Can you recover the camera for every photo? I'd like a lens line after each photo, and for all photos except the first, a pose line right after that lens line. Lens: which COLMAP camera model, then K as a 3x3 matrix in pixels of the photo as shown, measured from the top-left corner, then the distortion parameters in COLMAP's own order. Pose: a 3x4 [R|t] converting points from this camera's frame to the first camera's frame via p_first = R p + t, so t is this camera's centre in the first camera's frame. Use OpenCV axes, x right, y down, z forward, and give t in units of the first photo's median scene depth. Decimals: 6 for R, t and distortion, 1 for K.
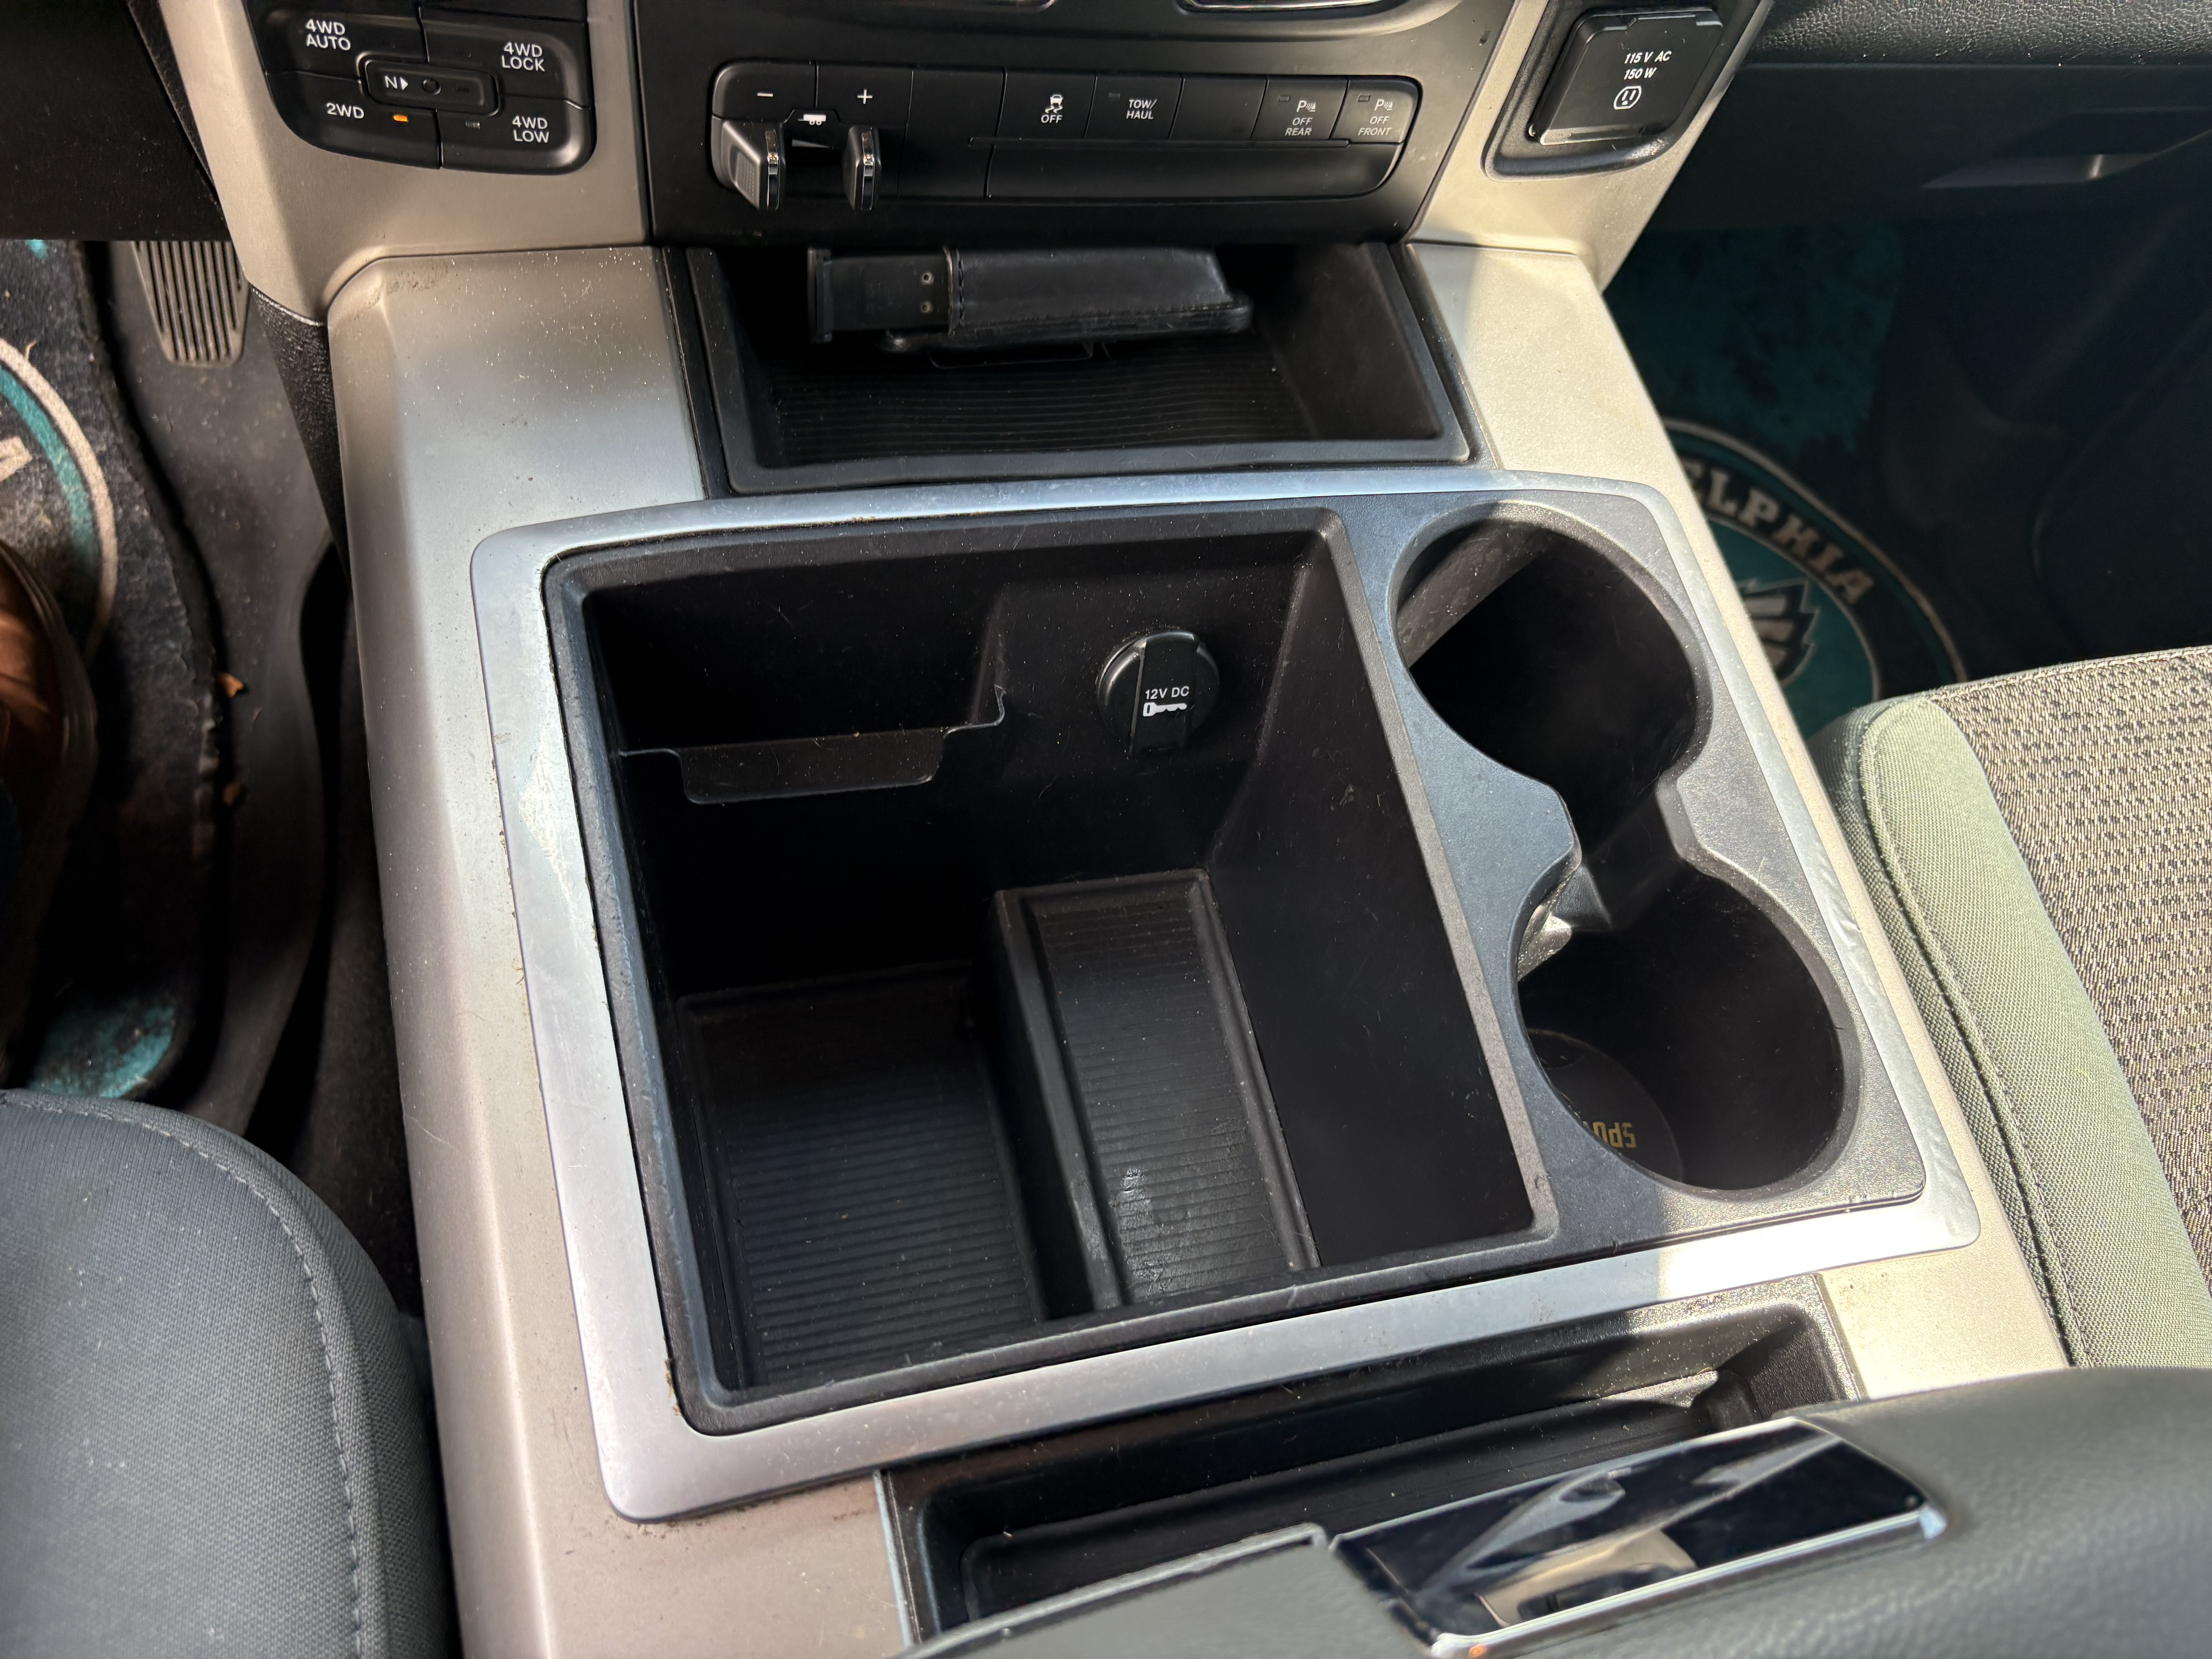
lens RADIAL K [[1749.7, 0, 1095.5], [0, 1749.7, 836.0], [0, 0, 1]] dist [0.020794, -0.030585]
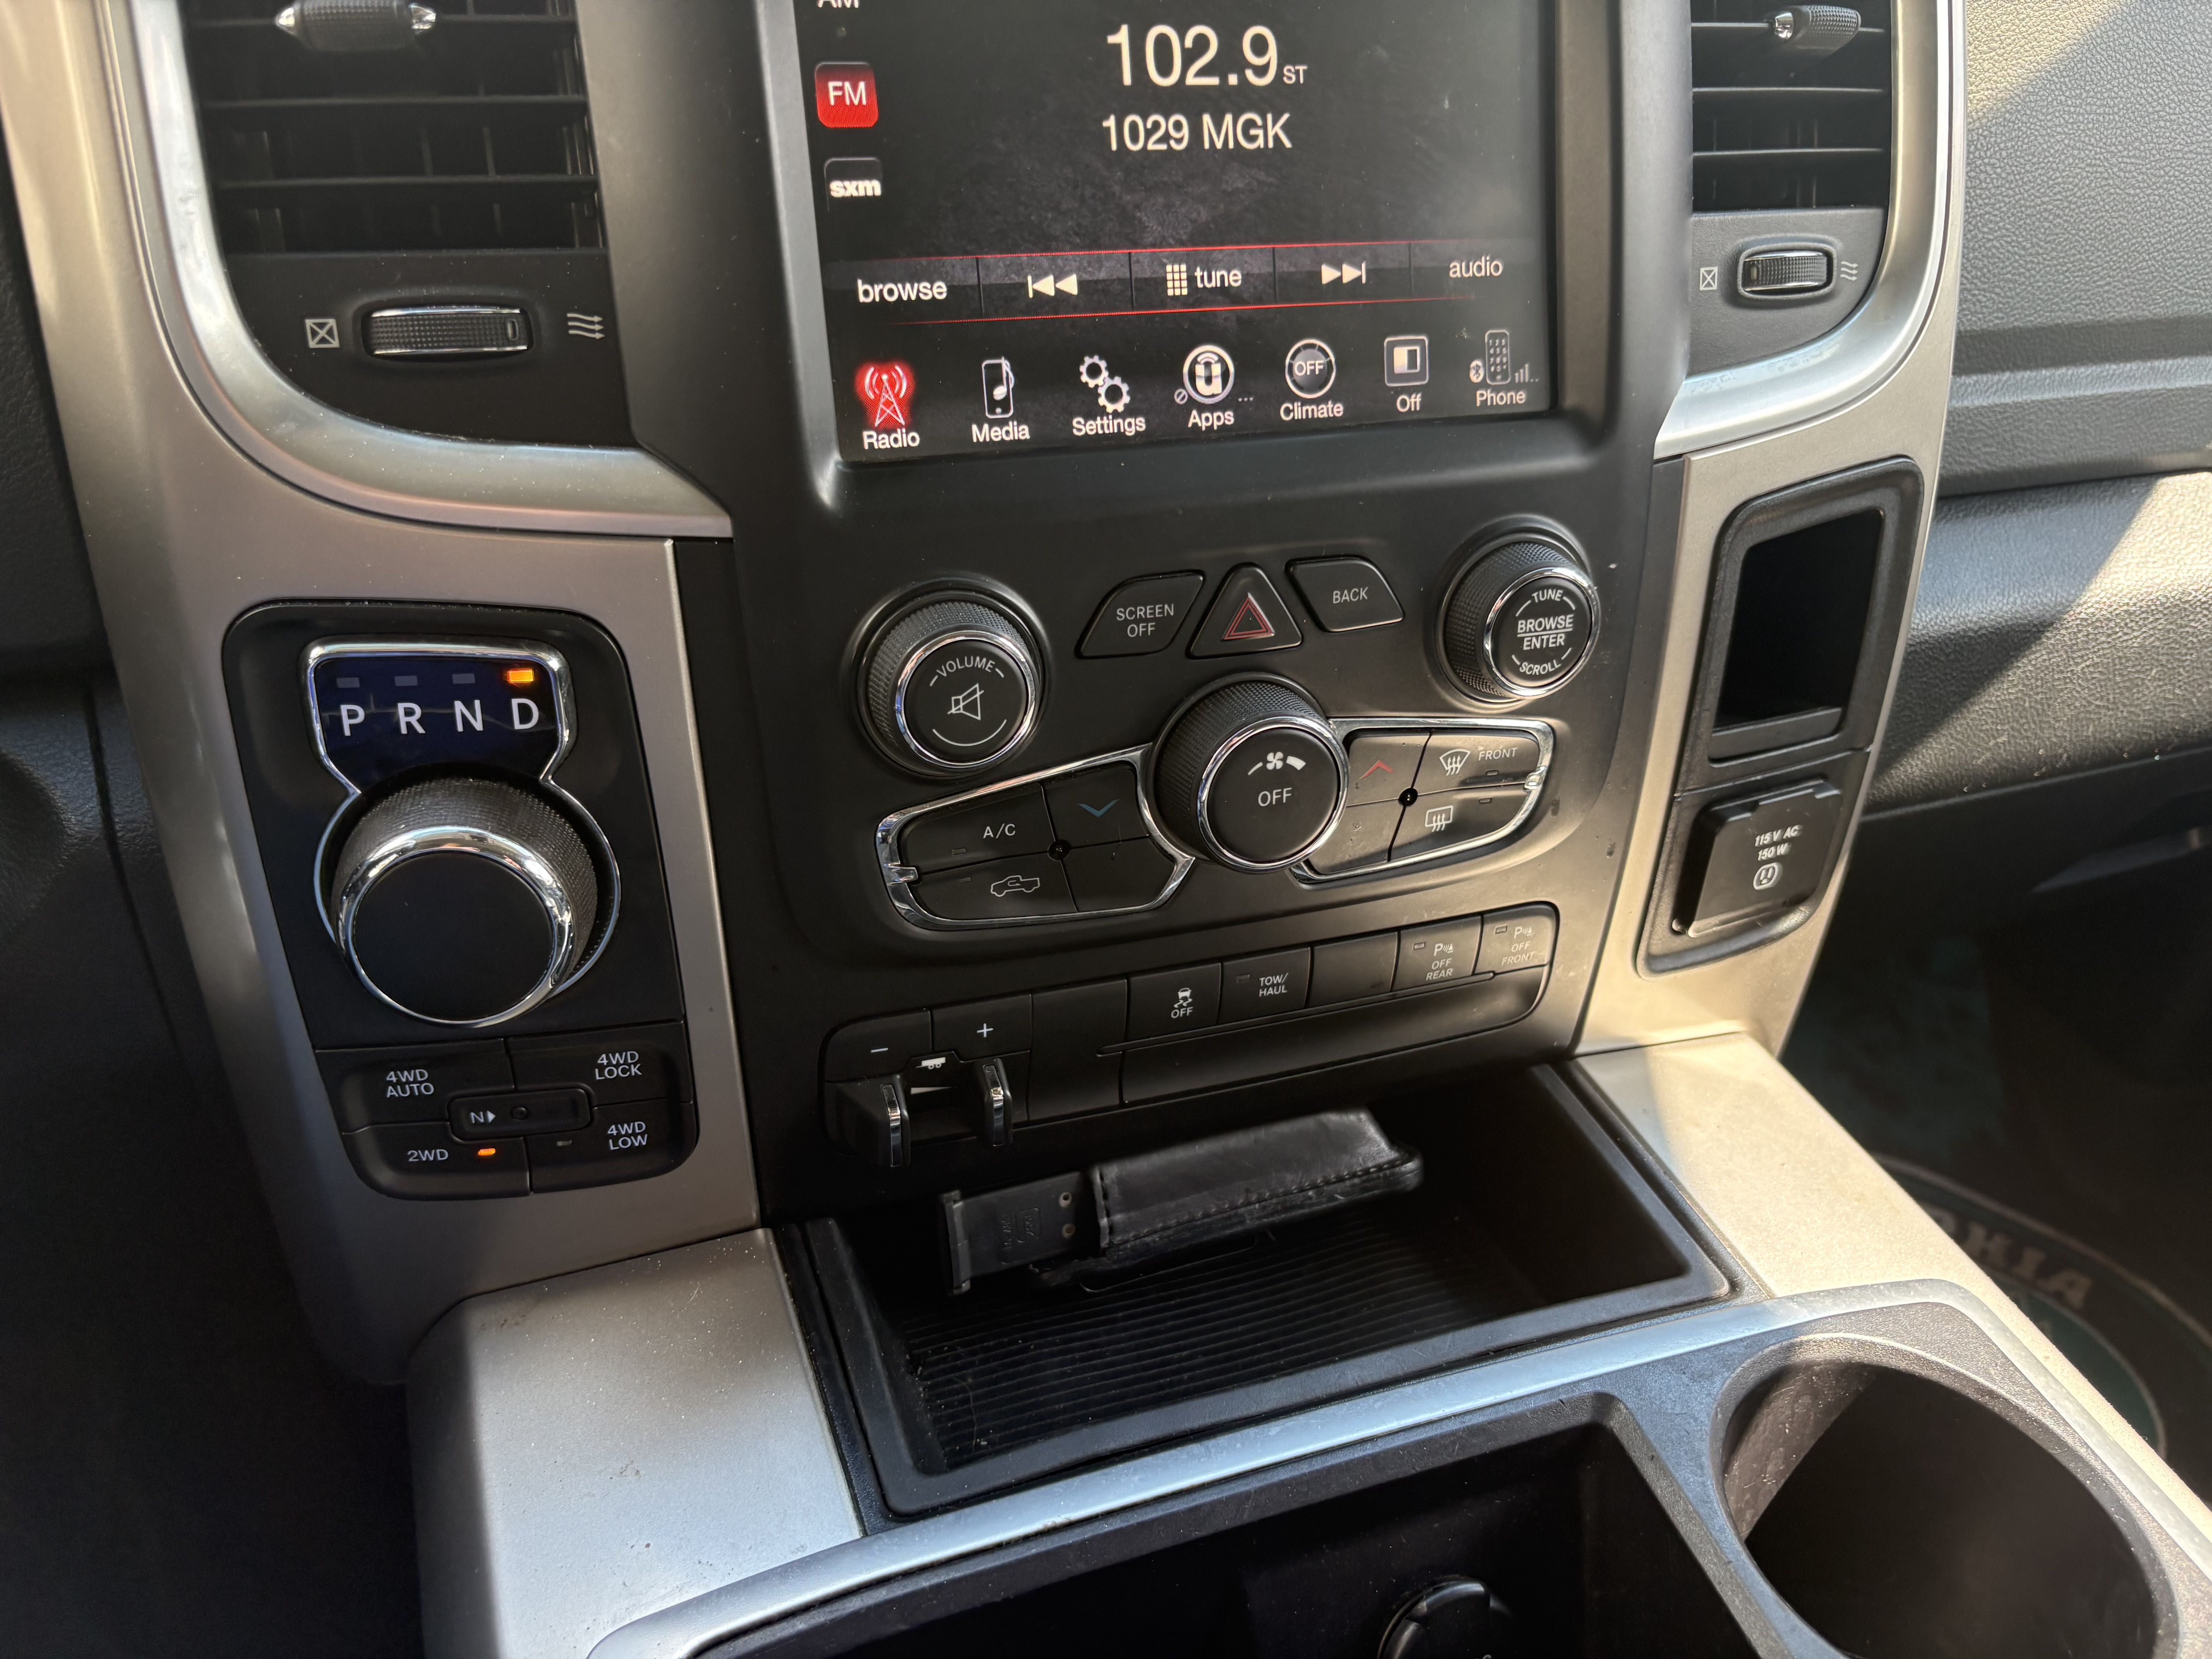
lens RADIAL K [[1749.7, 0, 1099.4], [0, 1749.7, 821.0], [0, 0, 1]] dist [0.020794, -0.030585]
pose [[0.983176, -0.182433, 0.009136, -0.053203], [0.167601, 0.881094, -0.442248, -0.090818], [0.072631, 0.436339, 0.896846, 0.116779]]
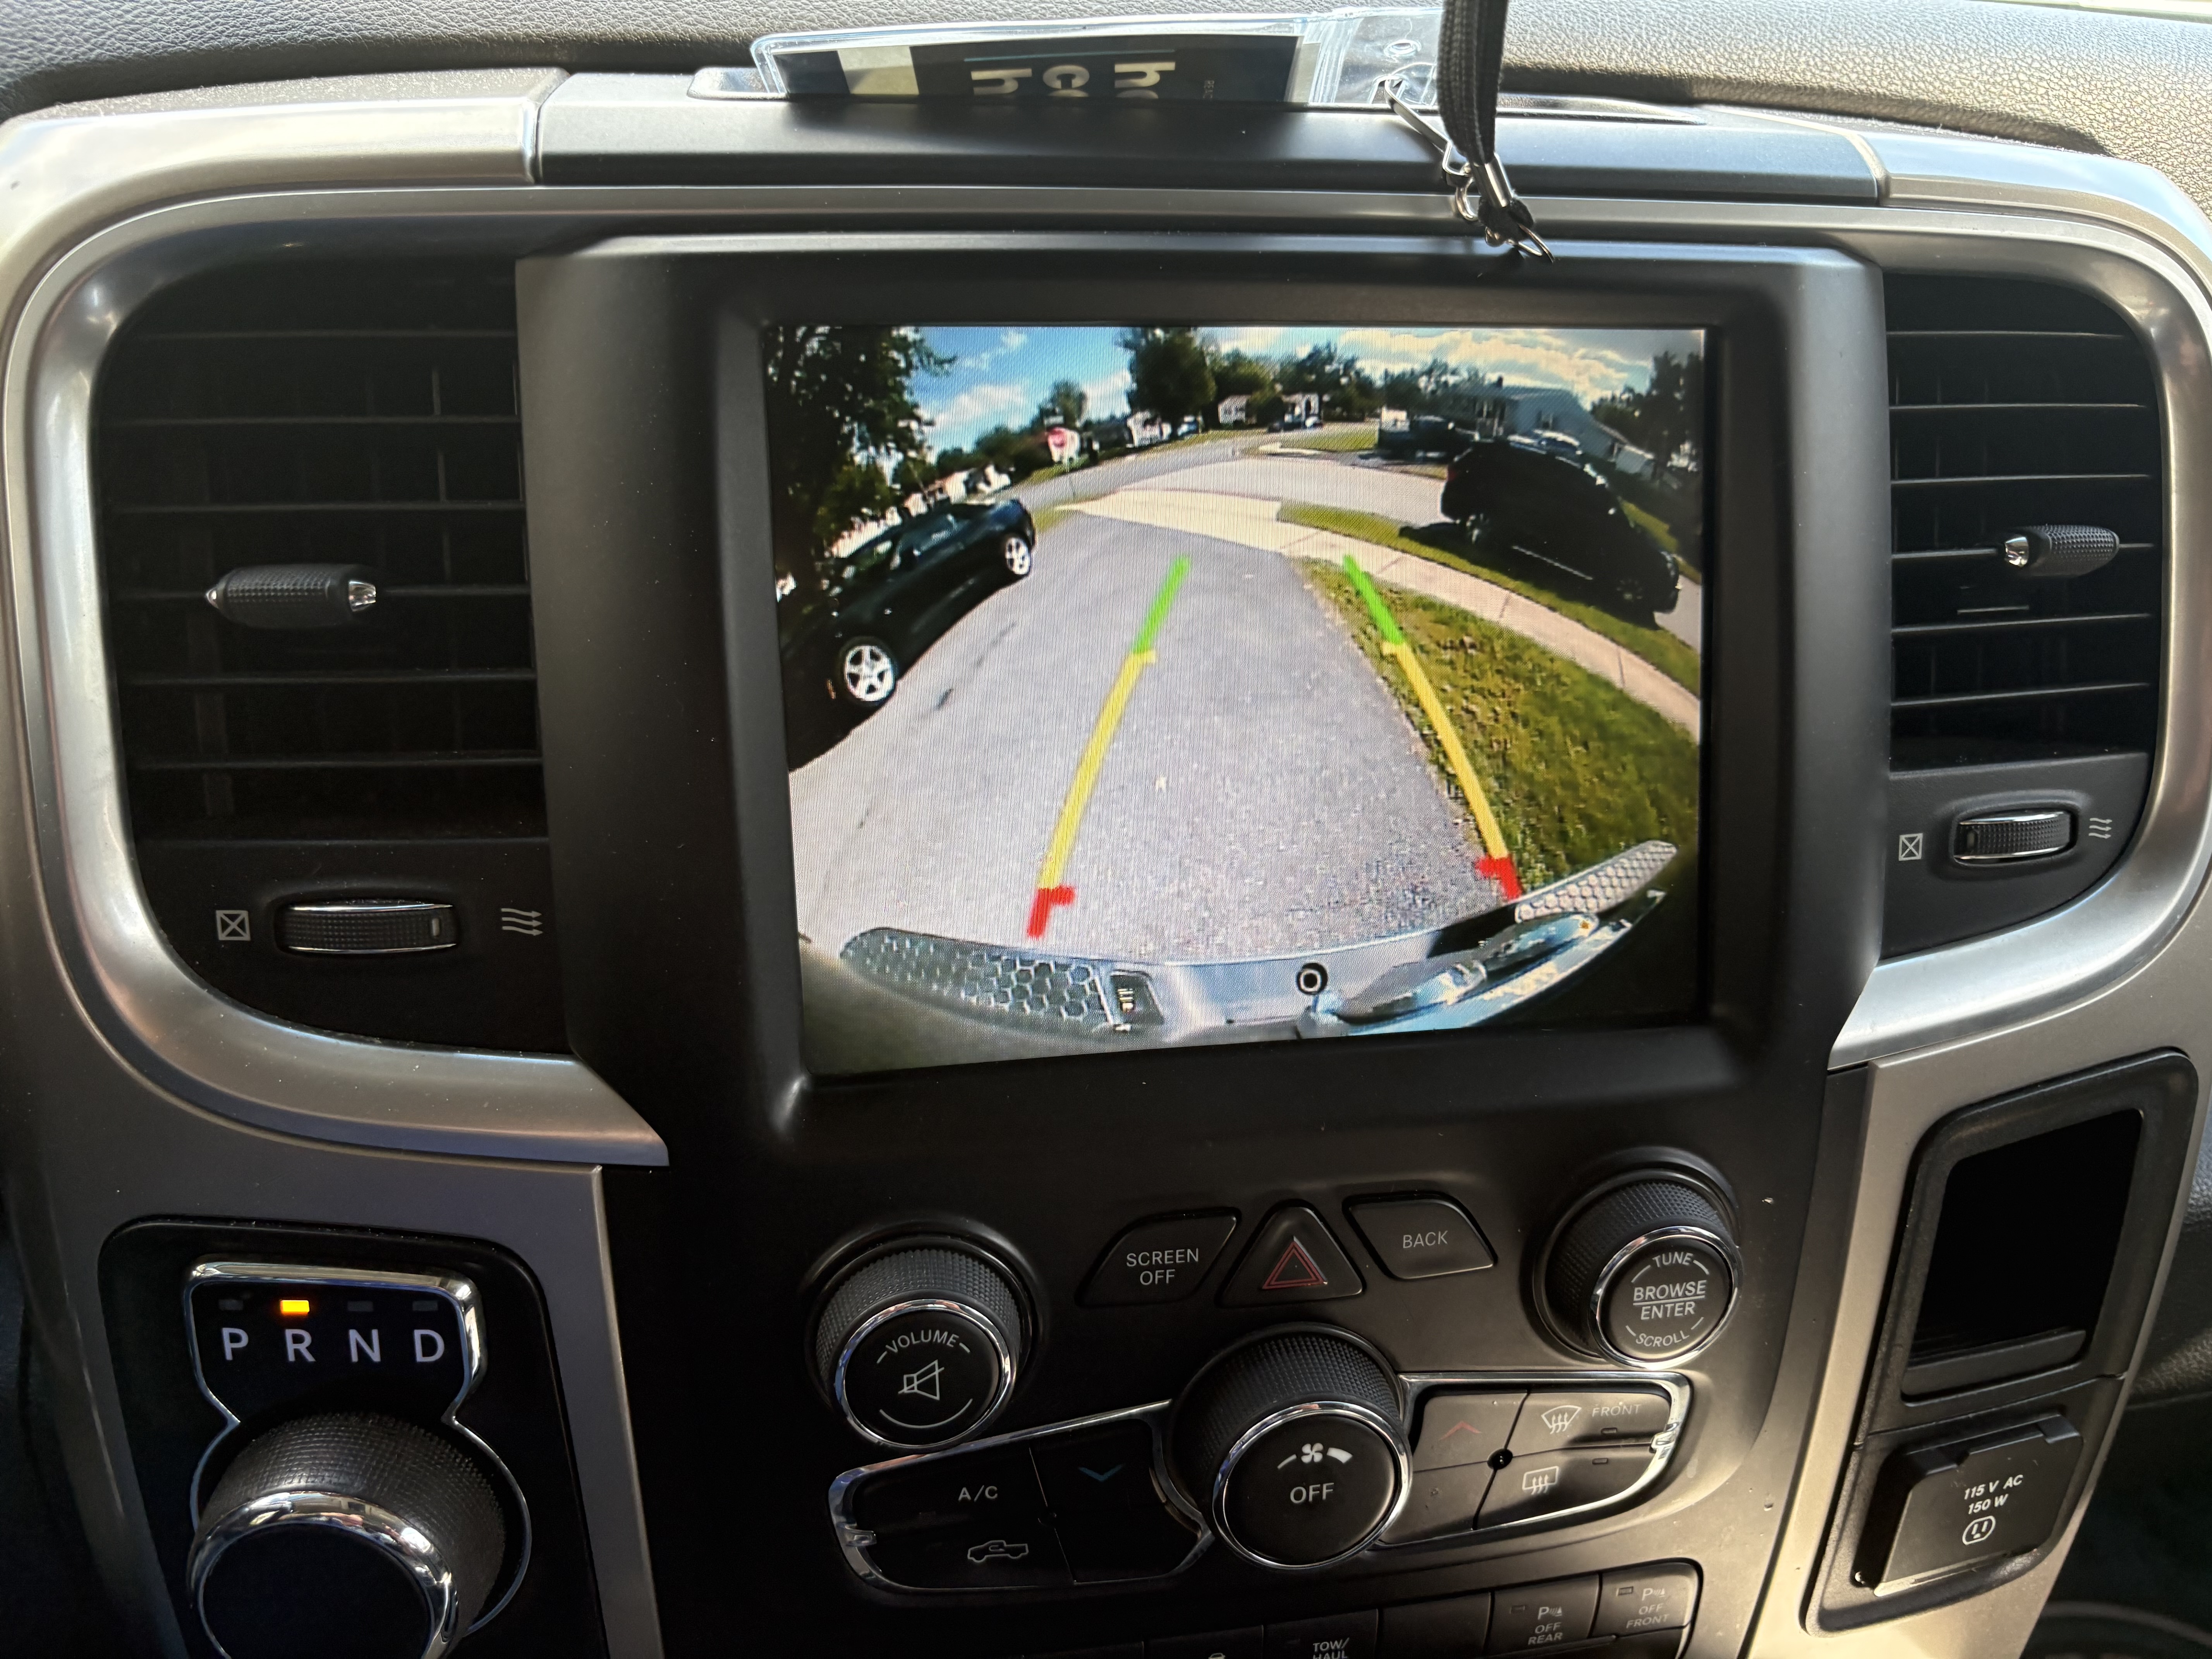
lens RADIAL K [[1749.7, 0, 1102.8], [0, 1749.7, 848.0], [0, 0, 1]] dist [0.020794, -0.030585]
pose [[0.984706, -0.121938, -0.124437, 0.061152], [0.038748, 0.849633, -0.525949, -0.290014], [0.169859, 0.513083, 0.841364, 0.147002]]
